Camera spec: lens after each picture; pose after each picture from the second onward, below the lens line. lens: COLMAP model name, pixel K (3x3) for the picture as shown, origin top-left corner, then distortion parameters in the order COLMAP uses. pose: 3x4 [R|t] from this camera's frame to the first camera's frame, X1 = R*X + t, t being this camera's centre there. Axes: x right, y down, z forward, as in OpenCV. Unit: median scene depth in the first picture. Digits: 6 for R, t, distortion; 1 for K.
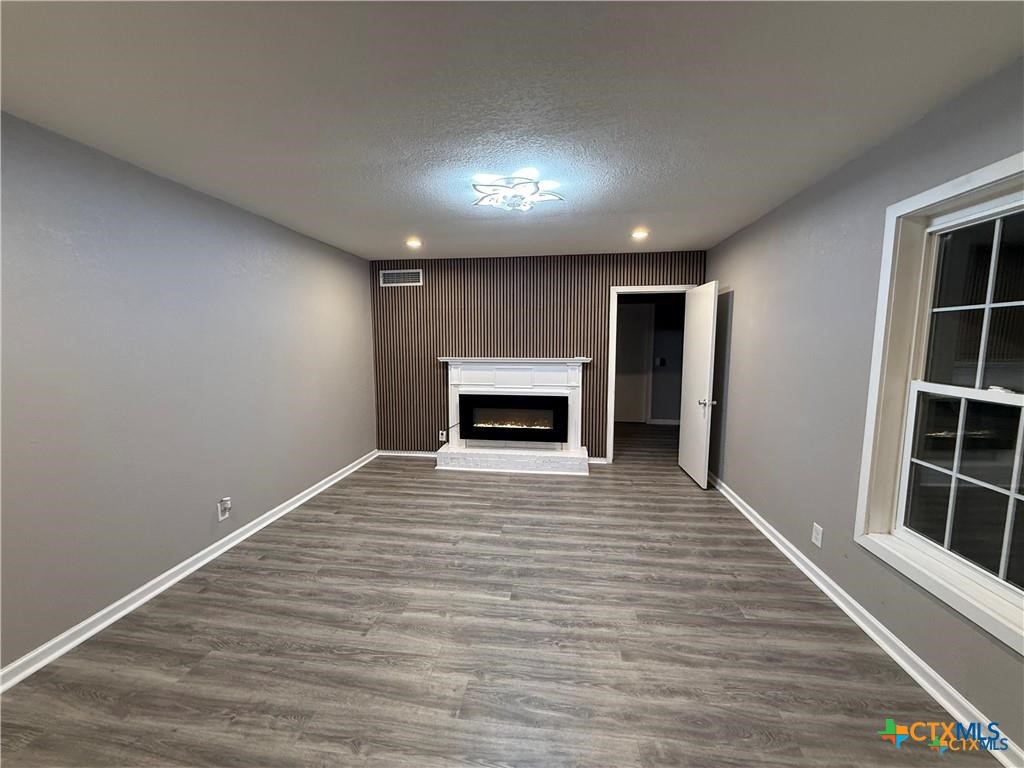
lens RADIAL K [[417.0, 0, 504.8], [0, 417.0, 380.9], [0, 0, 1]] dist [-0.000101, 0.000219]
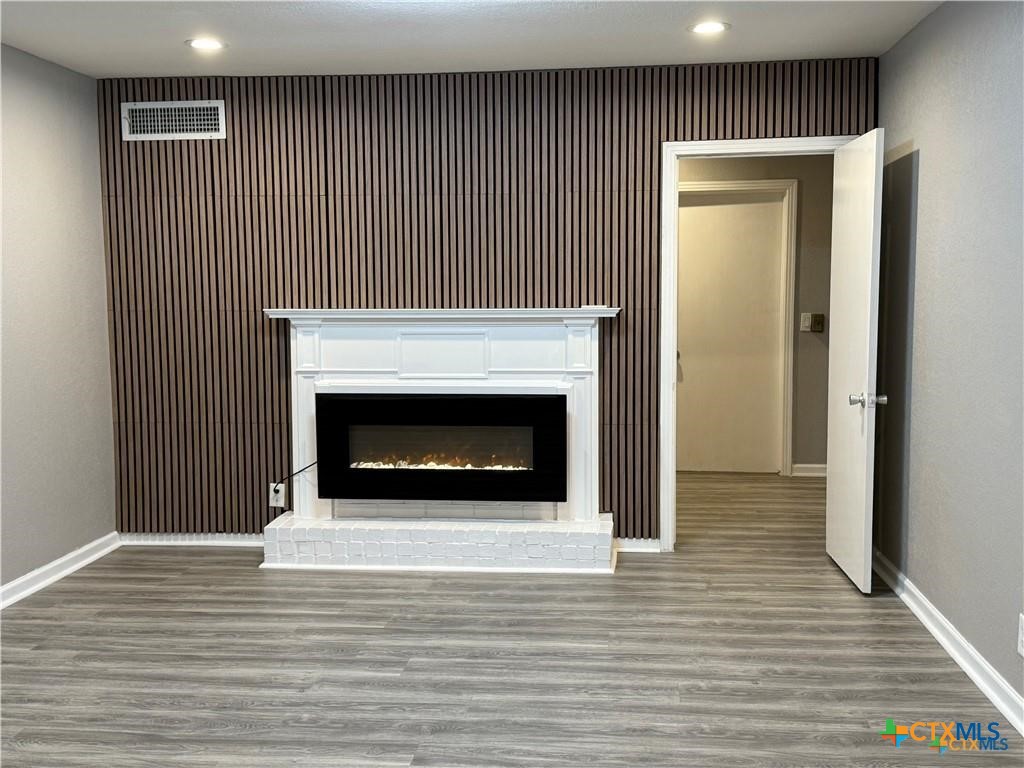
lens RADIAL K [[1203.3, 0, 501.1], [0, 1203.3, 392.9], [0, 0, 1]] dist [0.072694, 0.000000]
pose [[0.999372, -0.009111, 0.034257, 0.043105], [0.009498, 0.999892, -0.011173, 0.051970], [-0.034152, 0.011491, 0.999351, -0.272080]]
